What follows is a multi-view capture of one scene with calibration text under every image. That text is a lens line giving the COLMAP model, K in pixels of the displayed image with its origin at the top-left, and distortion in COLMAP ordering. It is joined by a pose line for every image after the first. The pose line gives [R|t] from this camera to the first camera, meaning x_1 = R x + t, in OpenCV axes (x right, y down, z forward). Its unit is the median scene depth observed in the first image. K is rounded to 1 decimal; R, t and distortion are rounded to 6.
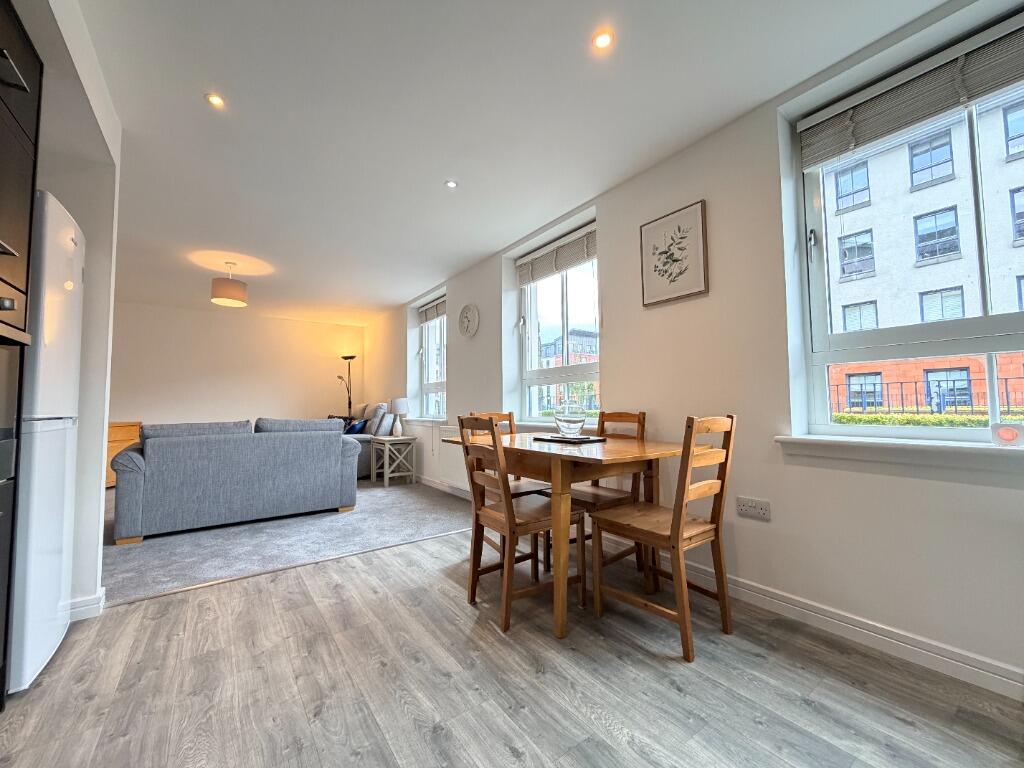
lens RADIAL K [[407.5, 0, 509.9], [0, 407.5, 380.0], [0, 0, 1]] dist [-0.004881, -0.000261]
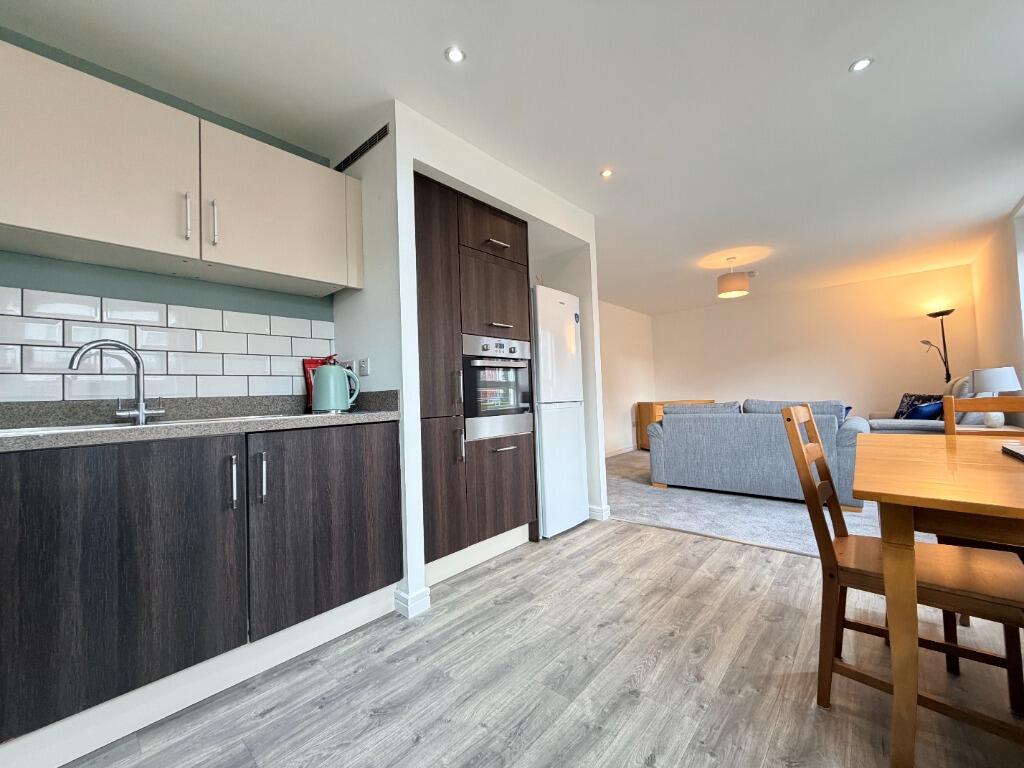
lens RADIAL K [[407.5, 0, 508.5], [0, 407.5, 385.5], [0, 0, 1]] dist [-0.004881, -0.000261]
pose [[0.205478, -0.022301, -0.978408, 0.516665], [0.095781, 0.995399, -0.002573, 0.000132], [0.973963, -0.093185, 0.206668, 0.316289]]
